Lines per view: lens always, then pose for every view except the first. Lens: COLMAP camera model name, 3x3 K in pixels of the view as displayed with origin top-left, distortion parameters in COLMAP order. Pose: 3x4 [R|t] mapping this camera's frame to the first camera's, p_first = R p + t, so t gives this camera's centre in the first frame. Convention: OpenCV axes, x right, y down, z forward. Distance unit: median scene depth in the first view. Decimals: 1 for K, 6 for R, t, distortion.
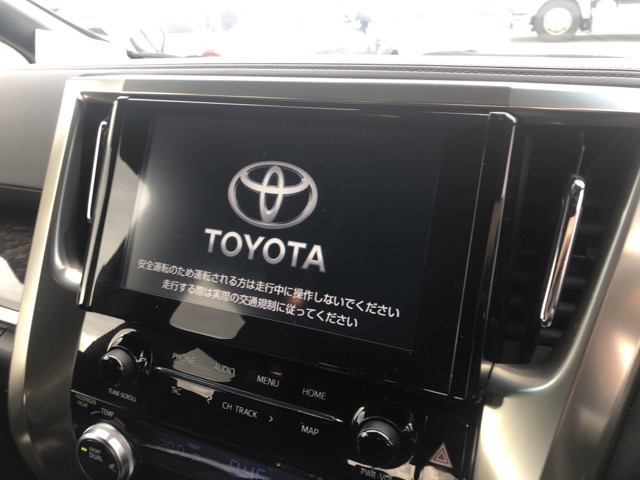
lens RADIAL K [[541.8, 0, 324.9], [0, 541.8, 237.5], [0, 0, 1]] dist [0.029261, -0.031927]
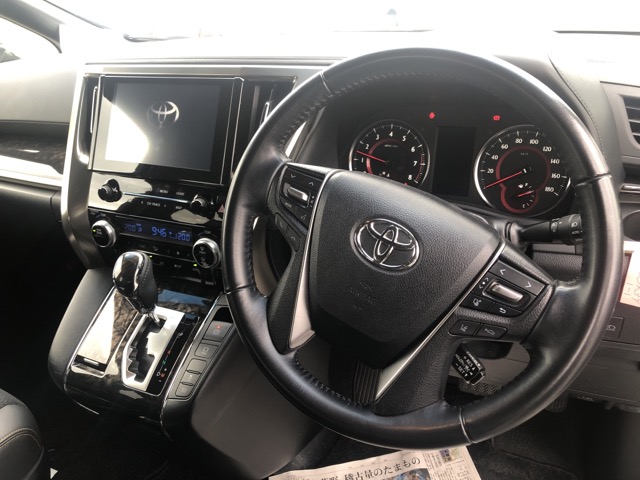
lens RADIAL K [[541.8, 0, 323.9], [0, 541.8, 238.3], [0, 0, 1]] dist [0.029261, -0.031927]
pose [[0.998343, -0.025846, -0.051405, 0.674413], [0.029416, 0.997116, 0.069956, 0.296149], [0.049449, -0.071352, 0.996225, -1.304194]]
